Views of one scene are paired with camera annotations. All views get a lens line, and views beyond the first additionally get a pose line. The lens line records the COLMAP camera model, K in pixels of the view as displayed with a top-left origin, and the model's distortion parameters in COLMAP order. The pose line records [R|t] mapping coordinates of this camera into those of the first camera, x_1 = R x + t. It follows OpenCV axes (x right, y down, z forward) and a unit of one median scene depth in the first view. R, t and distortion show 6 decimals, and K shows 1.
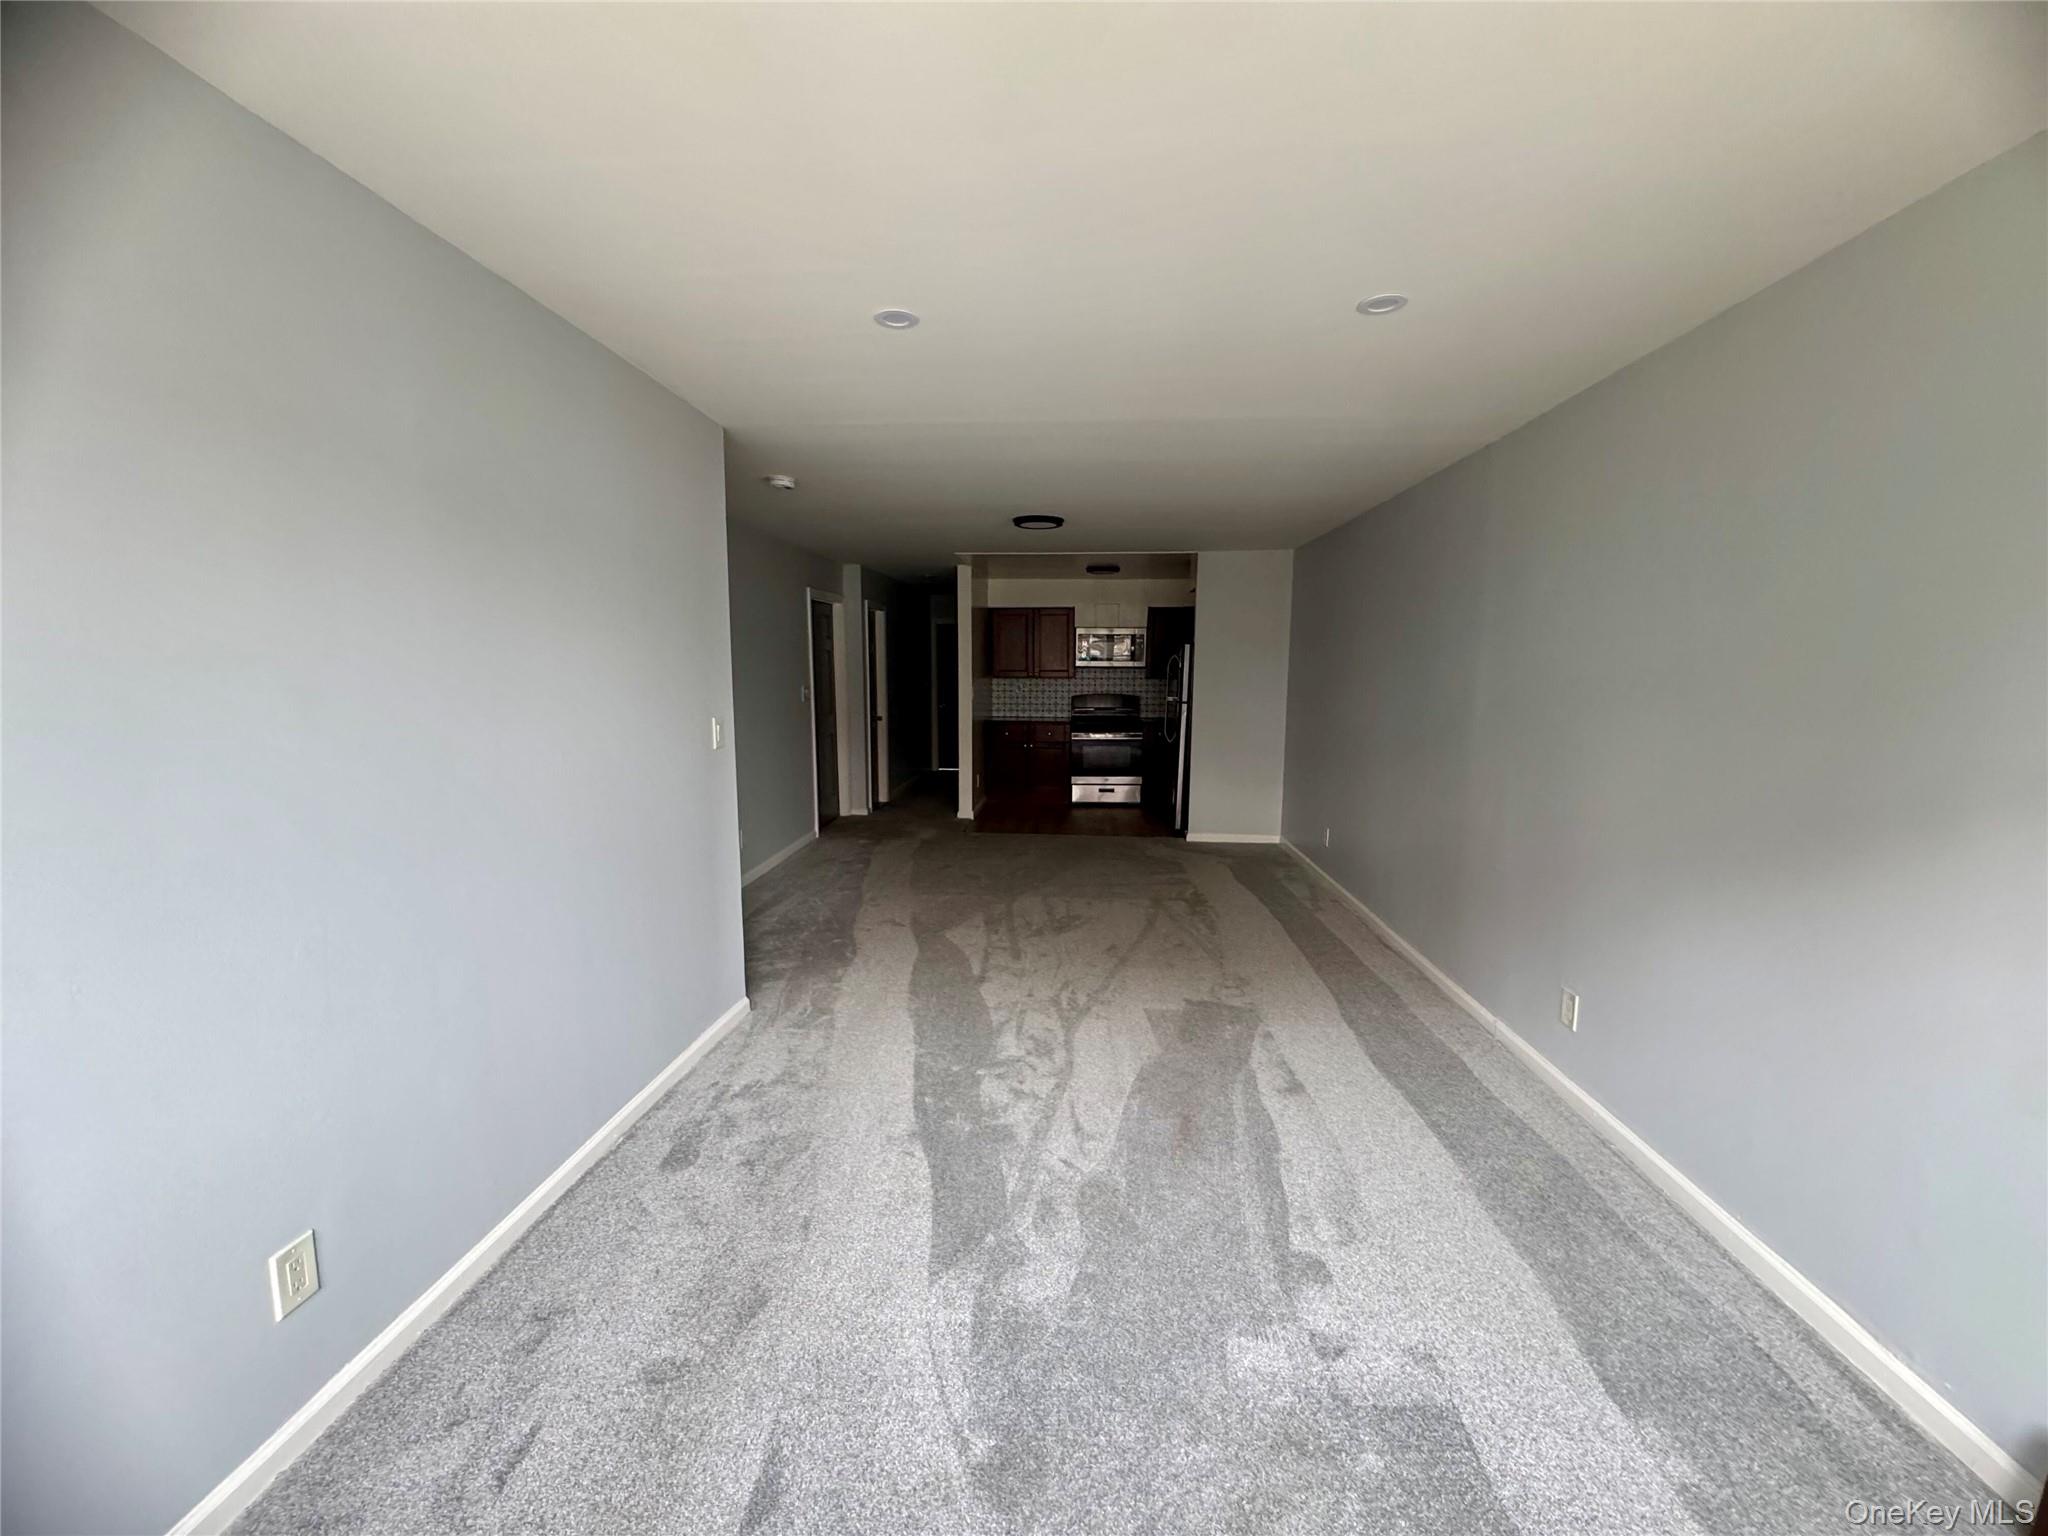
lens RADIAL K [[817.4, 0, 1024.0], [0, 817.4, 768.0], [0, 0, 1]] dist [-0.000471, 0.000032]
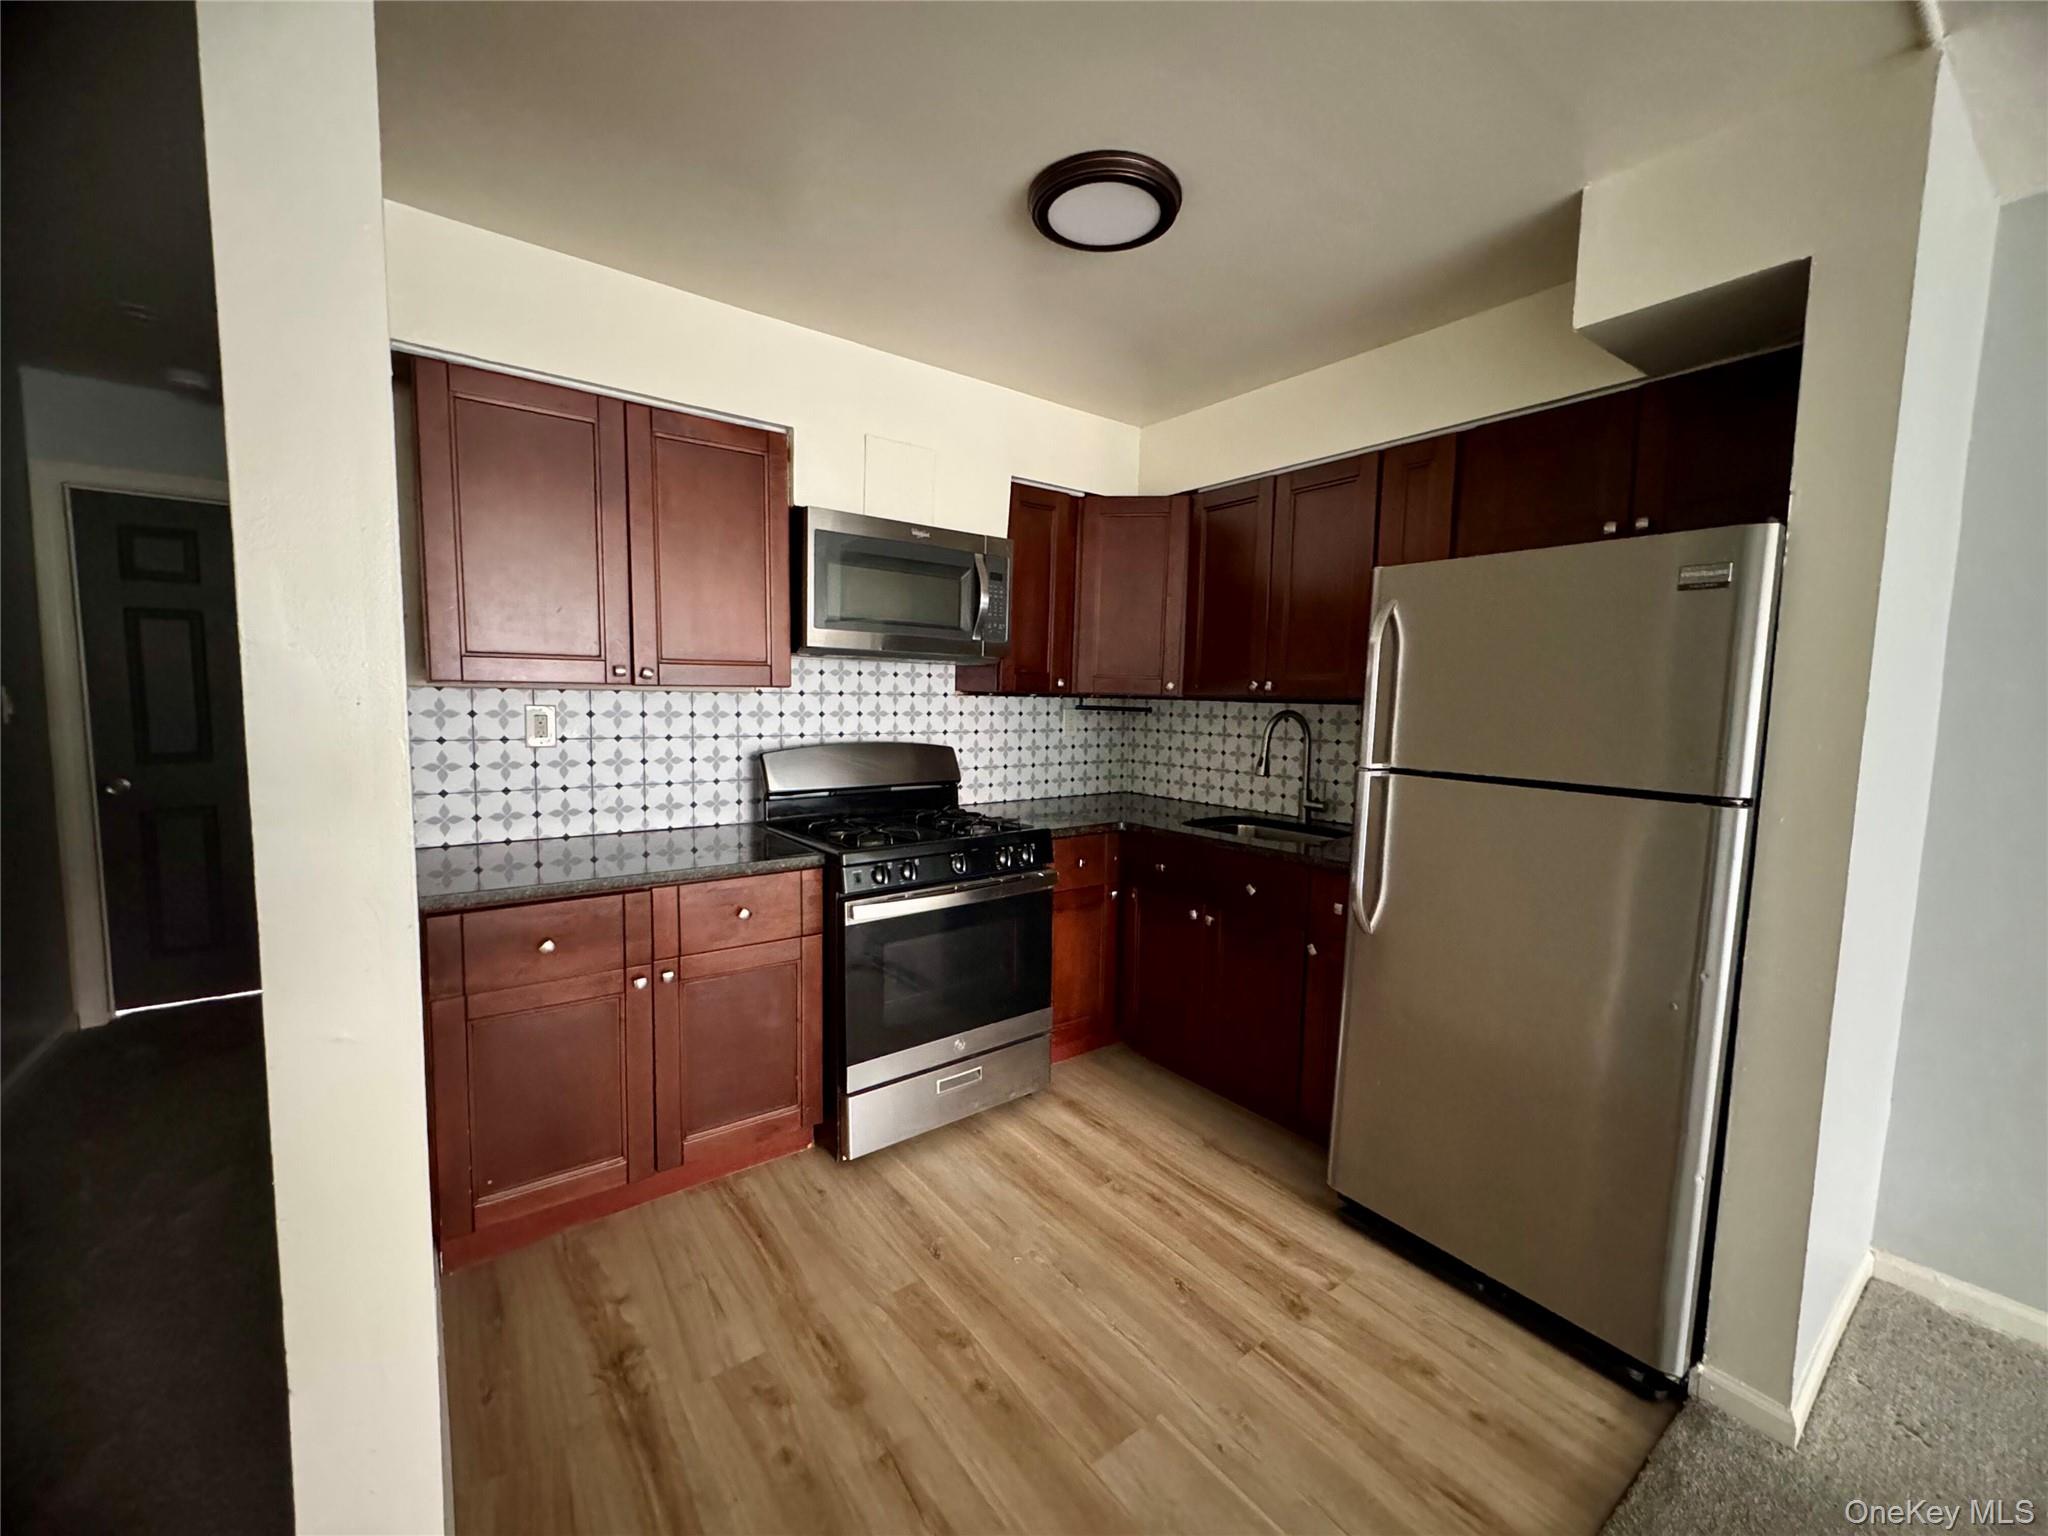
lens RADIAL K [[817.4, 0, 1024.0], [0, 817.4, 768.0], [0, 0, 1]] dist [-0.000471, 0.000032]
pose [[0.751554, -0.048578, 0.657881, -0.064942], [0.066131, 0.997809, -0.001869, -0.078634], [-0.656348, 0.044911, 0.753120, 0.747506]]
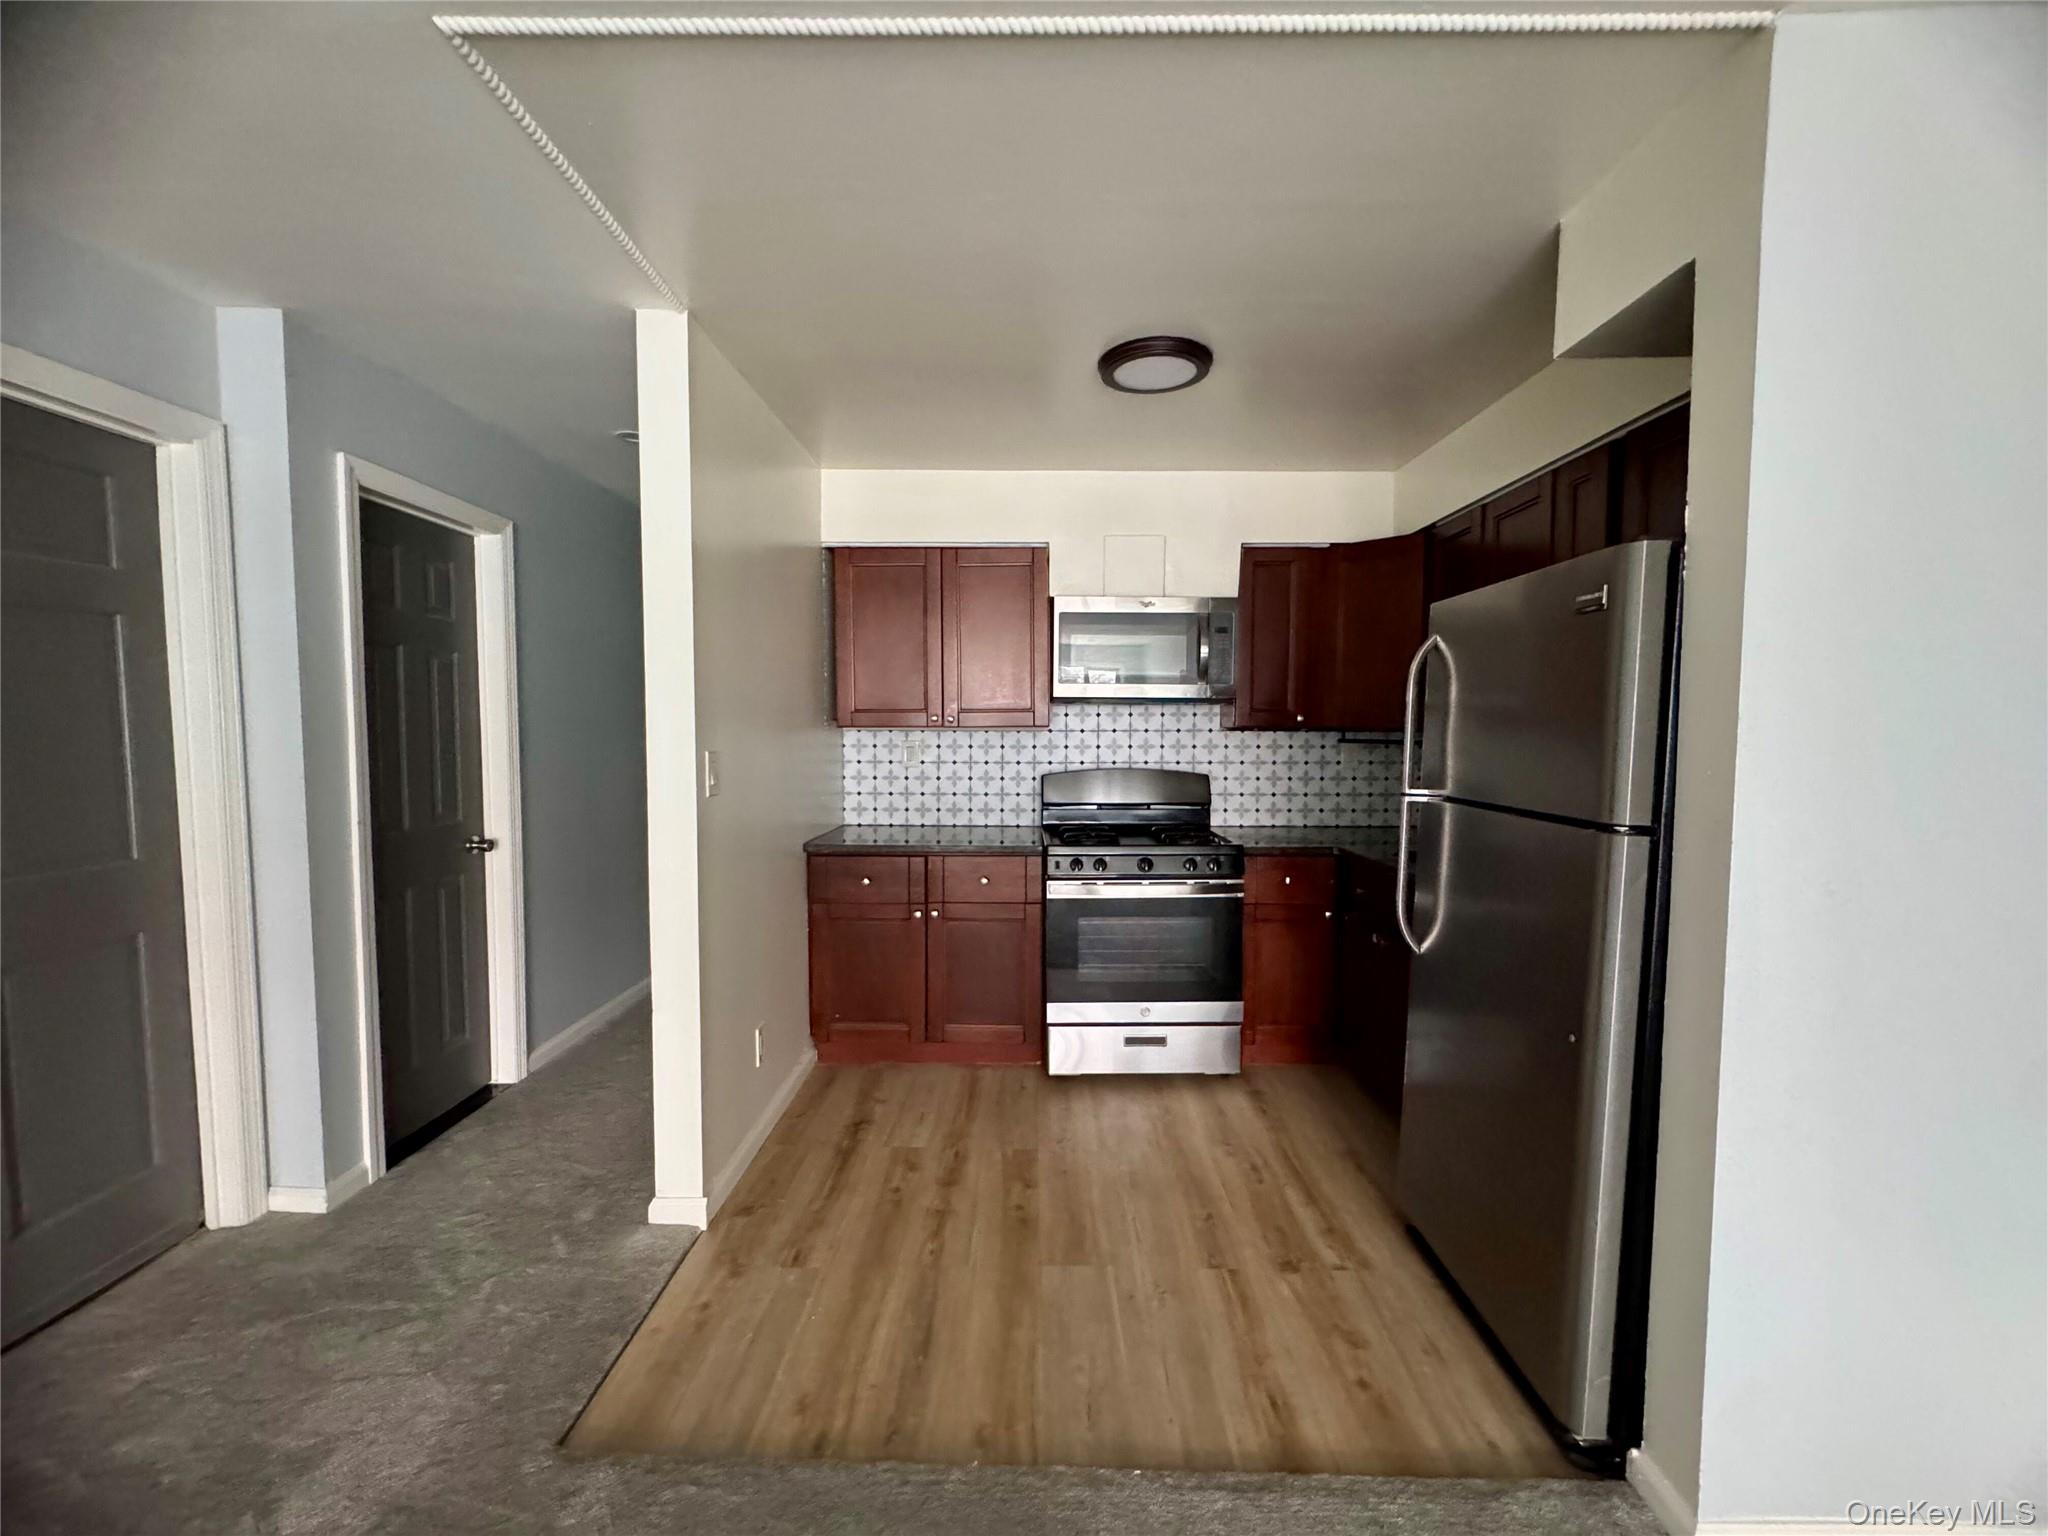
lens RADIAL K [[817.4, 0, 1024.0], [0, 817.4, 768.0], [0, 0, 1]] dist [-0.000471, 0.000032]
pose [[0.998130, -0.003843, 0.061002, 0.026371], [0.008445, 0.997121, -0.075353, -0.063360], [-0.060537, 0.075728, 0.995289, 0.625452]]
